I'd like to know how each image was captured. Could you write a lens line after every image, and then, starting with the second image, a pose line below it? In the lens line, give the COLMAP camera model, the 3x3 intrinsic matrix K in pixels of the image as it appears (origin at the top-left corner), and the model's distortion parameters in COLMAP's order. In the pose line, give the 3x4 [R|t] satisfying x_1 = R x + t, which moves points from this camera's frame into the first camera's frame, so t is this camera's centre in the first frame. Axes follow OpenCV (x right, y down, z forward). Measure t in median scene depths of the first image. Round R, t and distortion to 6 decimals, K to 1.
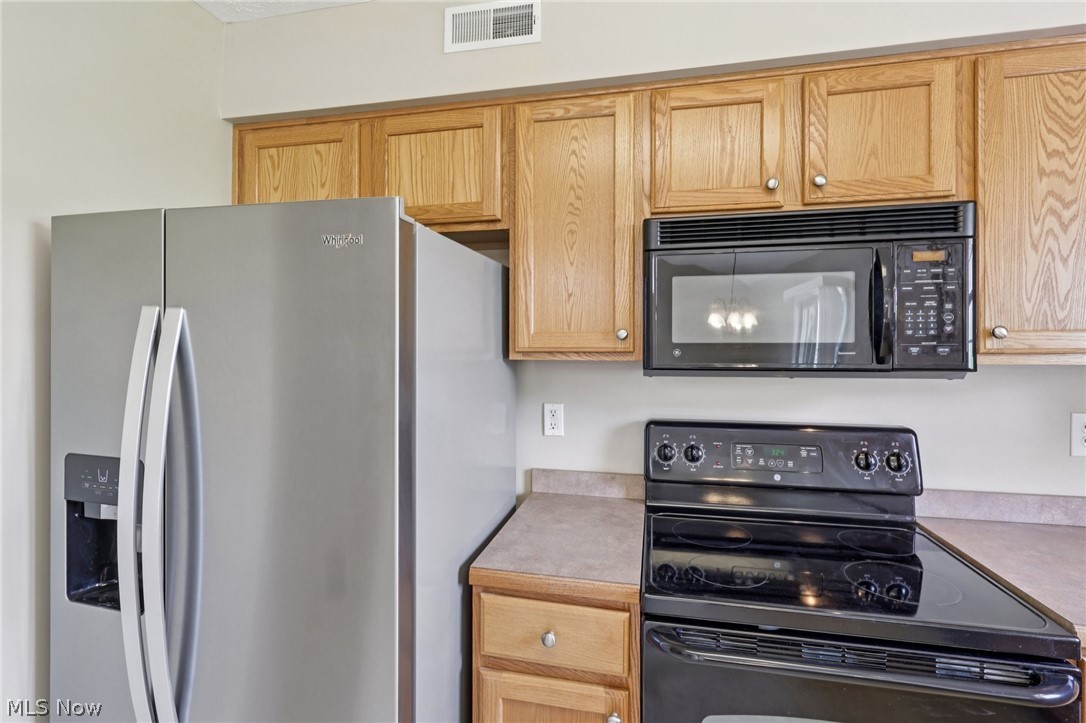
lens RADIAL K [[520.0, 0, 537.8], [0, 520.0, 348.0], [0, 0, 1]] dist [-0.000857, 0.001282]
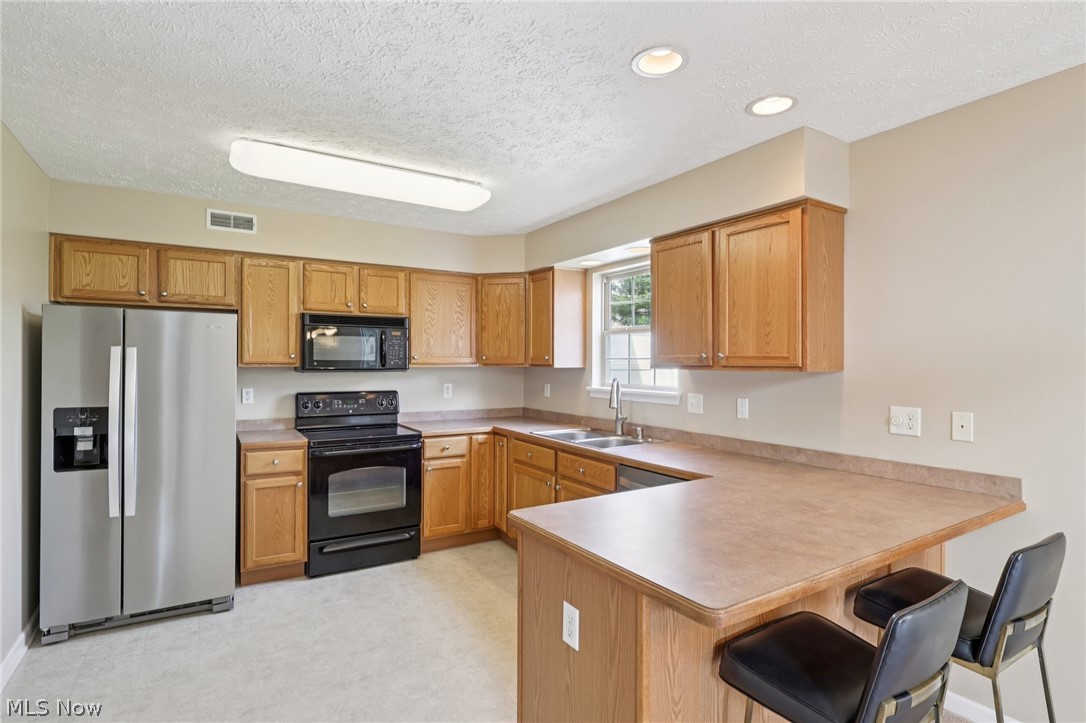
lens RADIAL K [[551.7, 0, 542.6], [0, 551.7, 362.8], [0, 0, 1]] dist [-0.000462, 0.000164]
pose [[0.717090, 0.001120, 0.696979, -0.893992], [-0.003228, 0.999993, 0.001714, -0.004660], [-0.696973, -0.003479, 0.717089, -1.902223]]
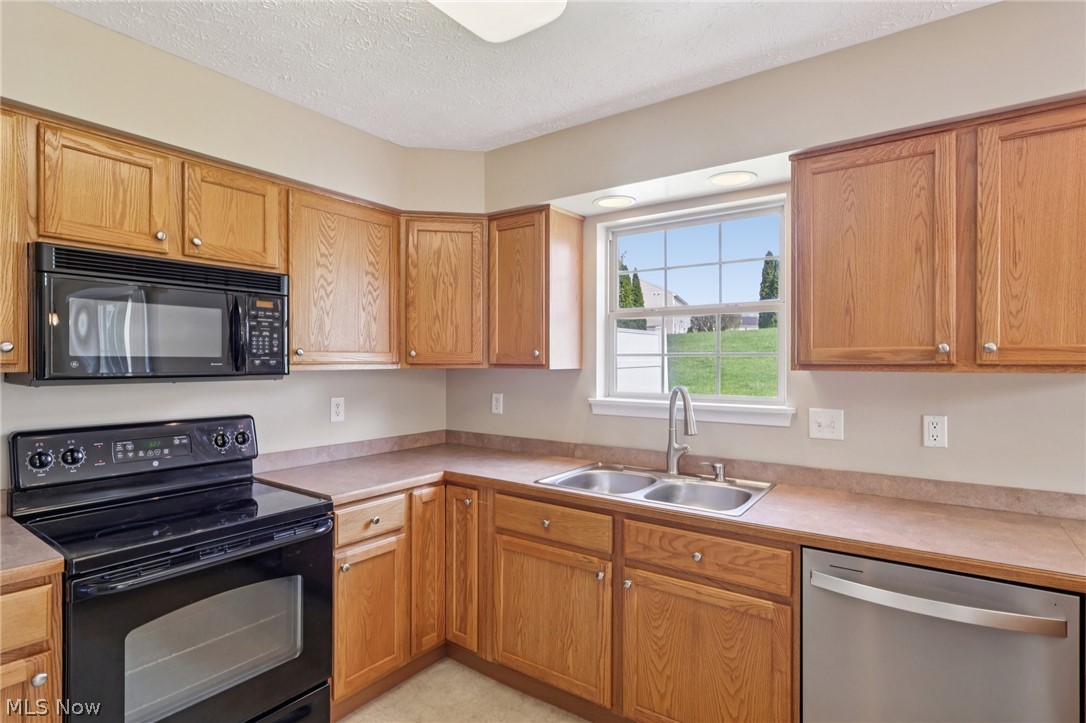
lens RADIAL K [[551.7, 0, 542.6], [0, 551.7, 362.8], [0, 0, 1]] dist [-0.000462, 0.000164]
pose [[0.395267, -0.000571, 0.918566, -0.448610], [-0.000604, 0.999999, 0.000881, 0.003901], [-0.918566, -0.000903, 0.395266, -0.439430]]
